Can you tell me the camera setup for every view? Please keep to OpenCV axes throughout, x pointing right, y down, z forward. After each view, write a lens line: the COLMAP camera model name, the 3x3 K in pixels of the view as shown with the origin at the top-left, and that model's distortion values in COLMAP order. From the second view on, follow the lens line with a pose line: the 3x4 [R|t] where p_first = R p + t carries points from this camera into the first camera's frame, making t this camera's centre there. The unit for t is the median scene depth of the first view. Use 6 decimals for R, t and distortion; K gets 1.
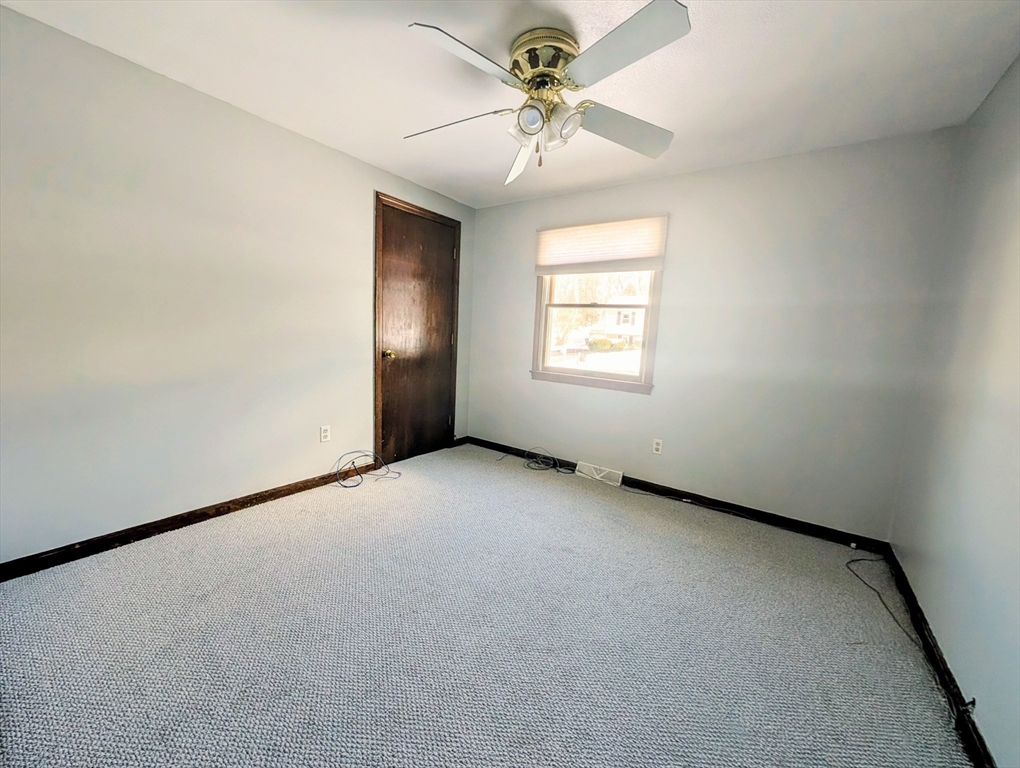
lens RADIAL K [[400.2, 0, 507.6], [0, 400.2, 384.1], [0, 0, 1]] dist [0.000598, 0.000023]
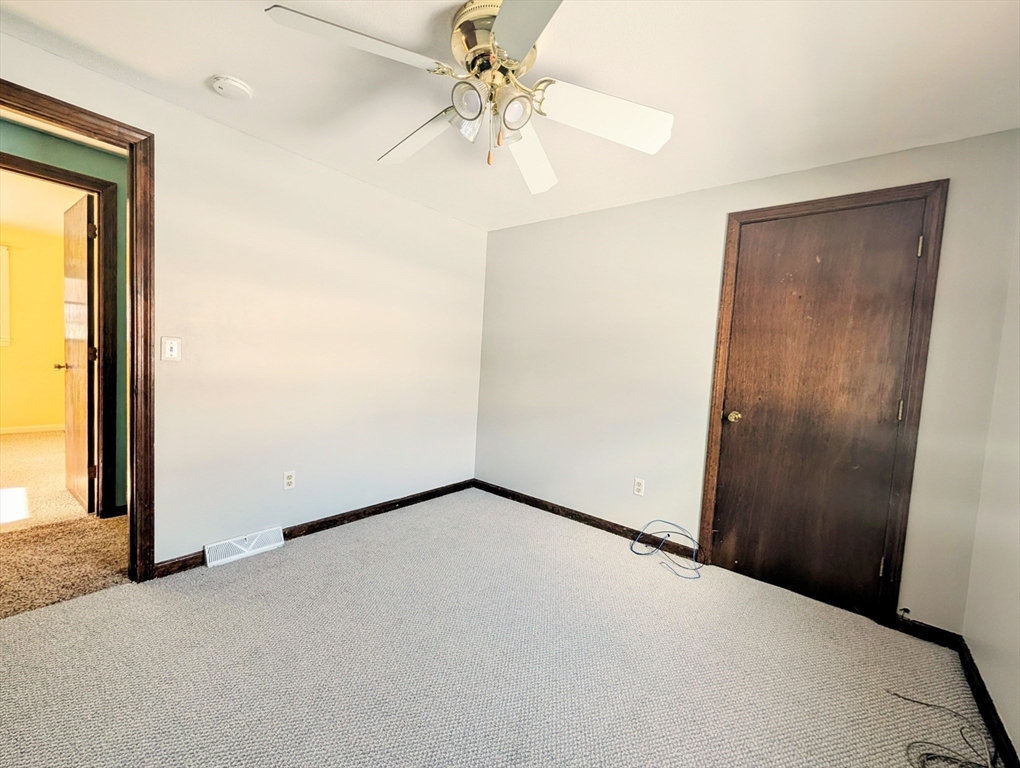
lens RADIAL K [[411.1, 0, 510.2], [0, 411.1, 390.2], [0, 0, 1]] dist [-0.000270, -0.000210]
pose [[-0.055987, 0.023620, -0.998152, 0.499168], [-0.196838, 0.979838, 0.034227, -0.071070], [0.978836, 0.198391, -0.050209, 0.645800]]
